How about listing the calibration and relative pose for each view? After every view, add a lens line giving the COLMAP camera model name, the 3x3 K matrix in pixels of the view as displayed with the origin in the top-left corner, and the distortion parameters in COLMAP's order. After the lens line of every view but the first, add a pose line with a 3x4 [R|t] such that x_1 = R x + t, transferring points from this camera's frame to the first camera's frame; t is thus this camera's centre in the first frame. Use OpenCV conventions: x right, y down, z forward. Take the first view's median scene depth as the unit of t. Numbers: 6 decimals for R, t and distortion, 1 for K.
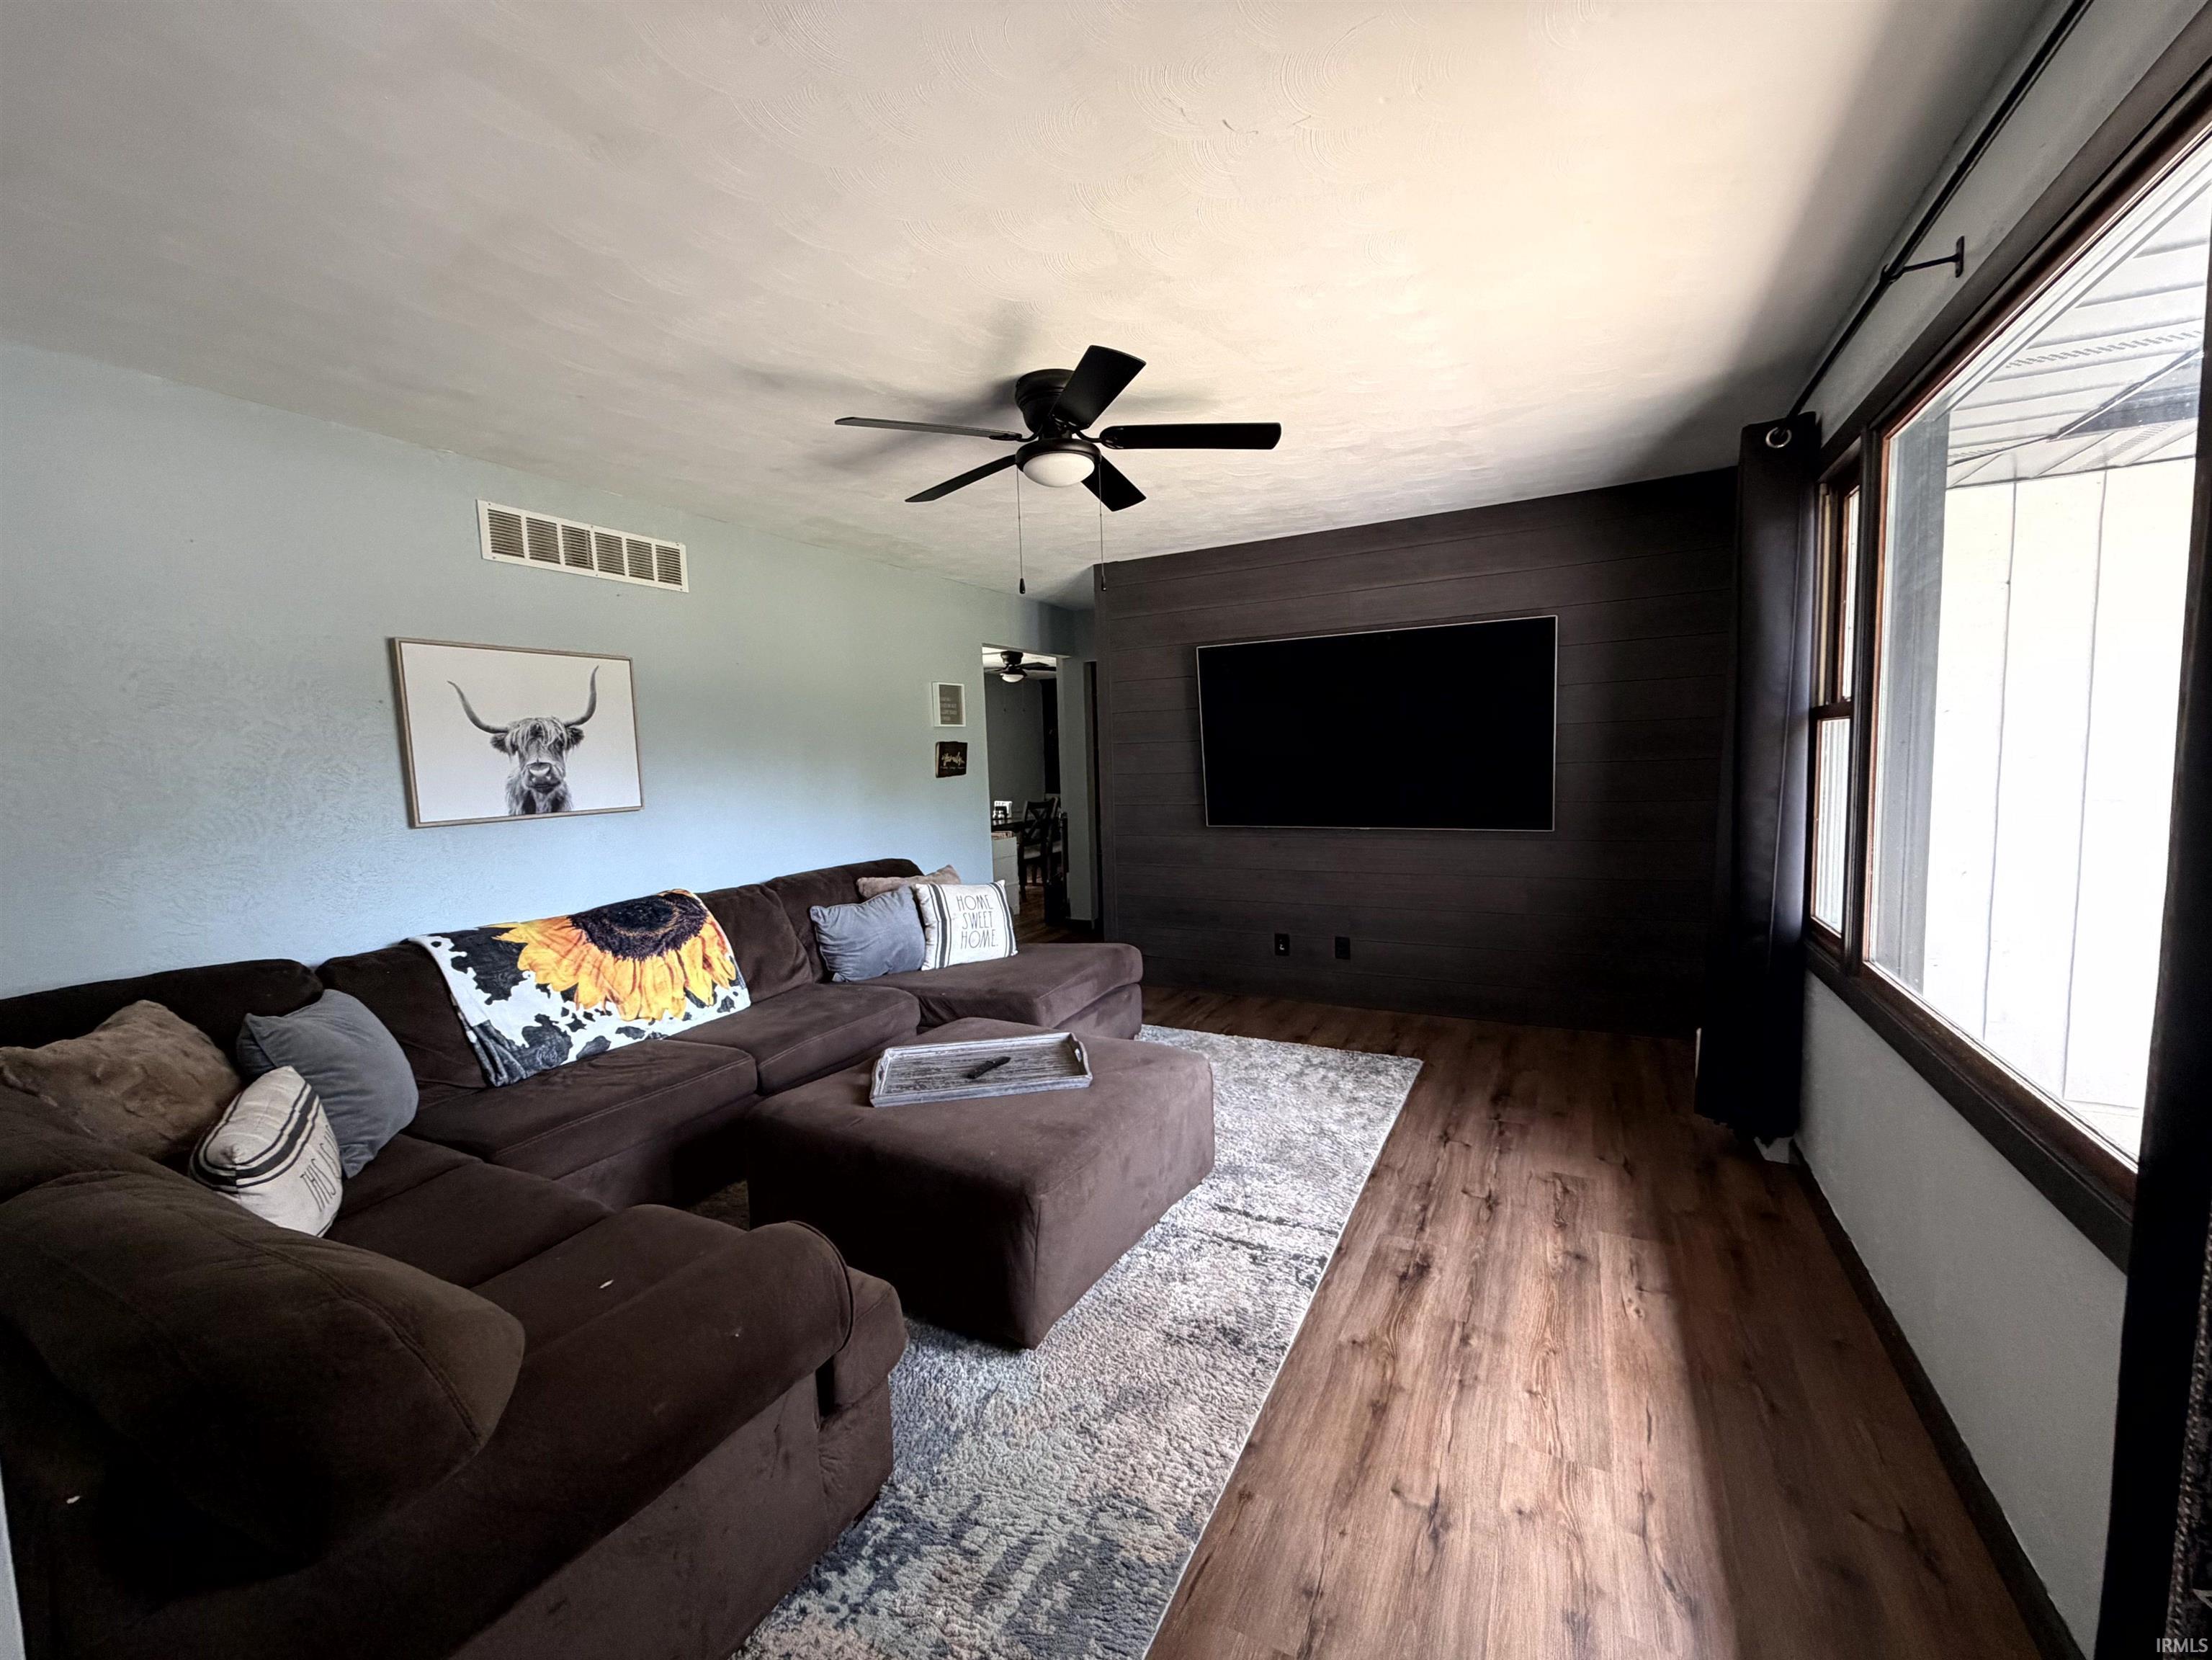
lens RADIAL K [[877.2, 0, 1101.7], [0, 877.2, 832.1], [0, 0, 1]] dist [0.002499, -0.000127]
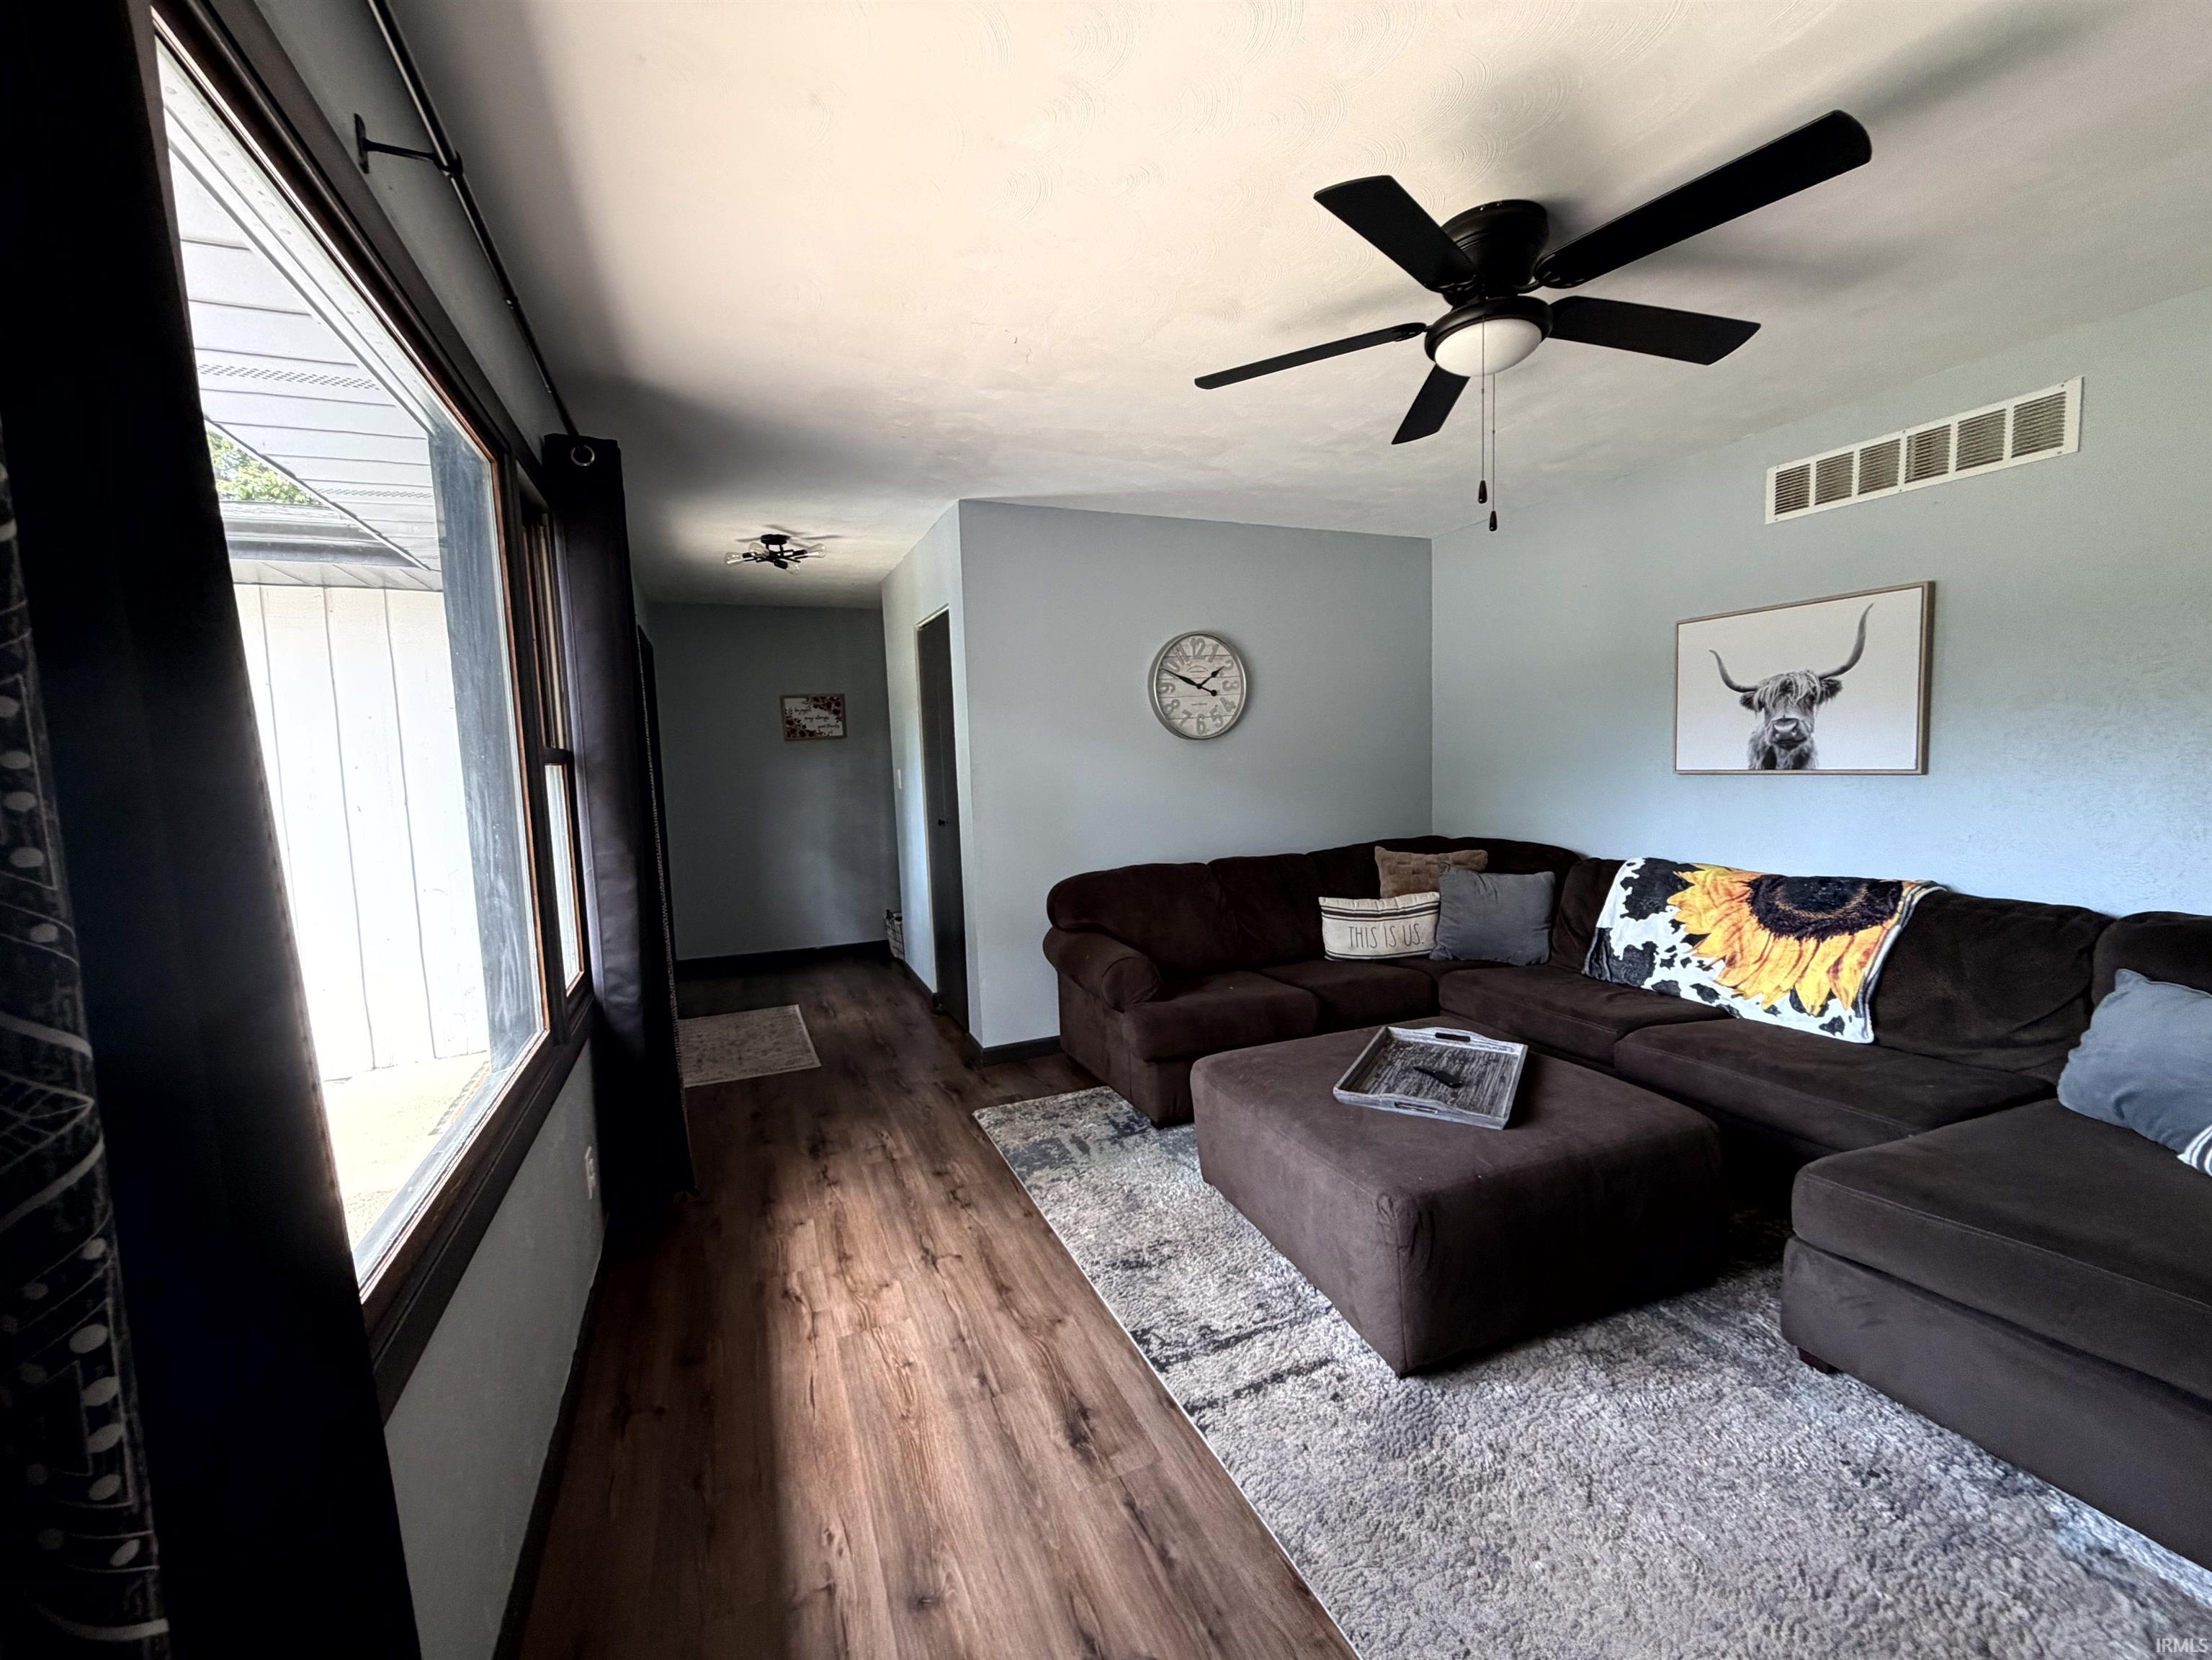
lens RADIAL K [[877.2, 0, 1096.5], [0, 877.2, 832.6], [0, 0, 1]] dist [0.002499, -0.000127]
pose [[-0.629660, 0.125759, -0.766625, 0.667743], [-0.009415, 0.985503, 0.169397, -0.119797], [0.776814, 0.113880, -0.619347, 1.086420]]
